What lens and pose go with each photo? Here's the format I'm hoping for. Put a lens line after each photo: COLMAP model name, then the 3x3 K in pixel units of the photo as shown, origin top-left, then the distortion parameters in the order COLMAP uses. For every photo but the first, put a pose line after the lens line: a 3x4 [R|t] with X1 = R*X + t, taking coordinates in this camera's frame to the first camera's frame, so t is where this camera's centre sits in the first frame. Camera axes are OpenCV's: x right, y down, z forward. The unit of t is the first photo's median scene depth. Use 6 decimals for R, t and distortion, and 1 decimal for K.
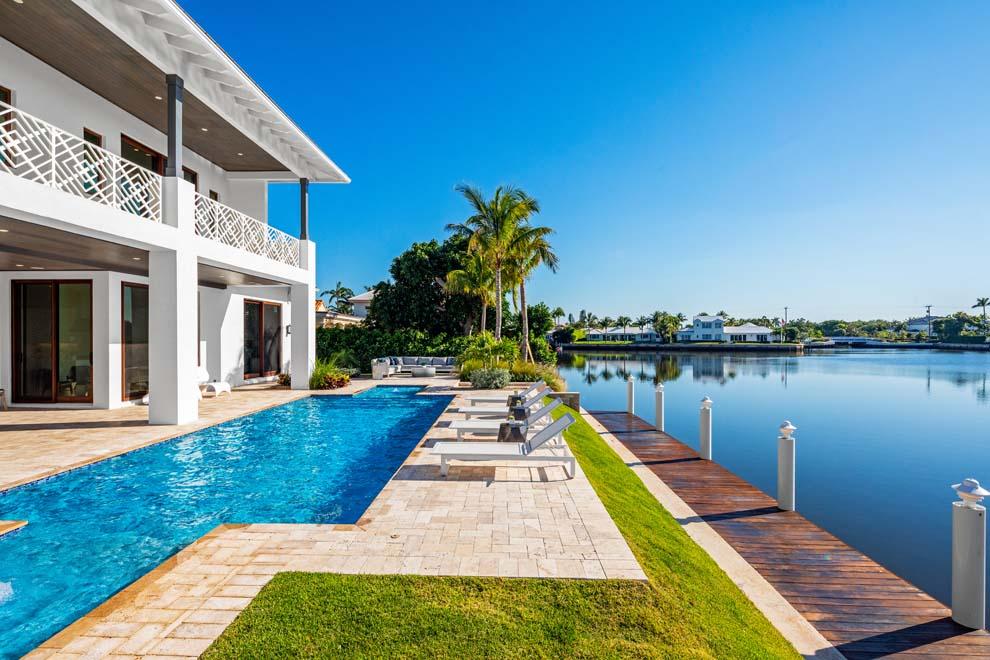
lens RADIAL K [[478.8, 0, 495.0], [0, 478.8, 330.0], [0, 0, 1]] dist [-0.000383, -0.000033]
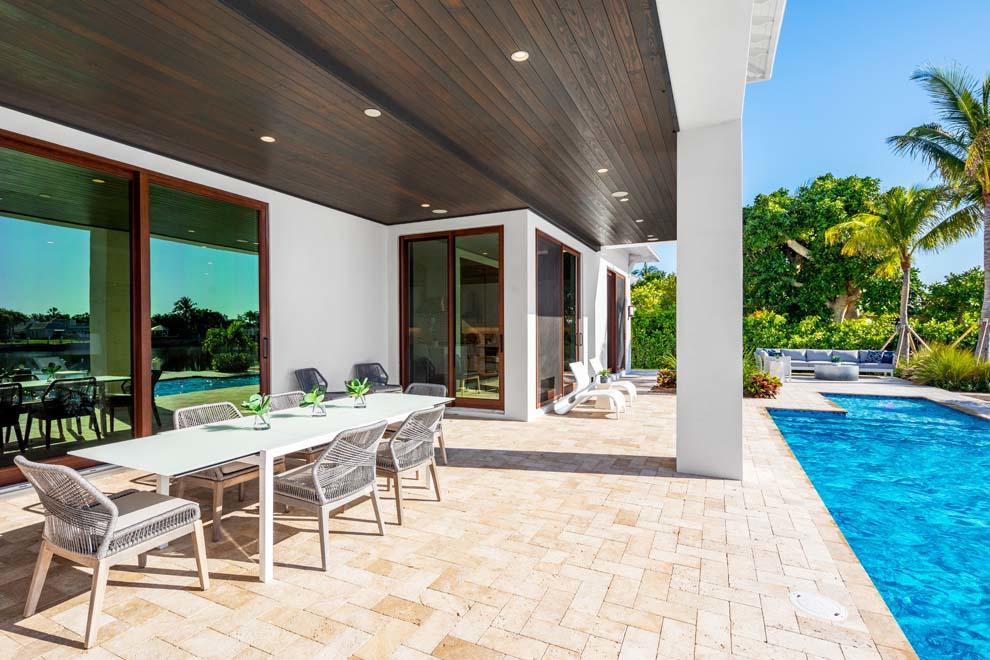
lens RADIAL K [[478.8, 0, 495.0], [0, 478.8, 330.0], [0, 0, 1]] dist [-0.000383, -0.000033]
pose [[0.922818, -0.000849, -0.385234, -0.383890], [0.006899, 0.999874, 0.014324, 0.019583], [0.385173, -0.015876, 0.922708, 0.244501]]
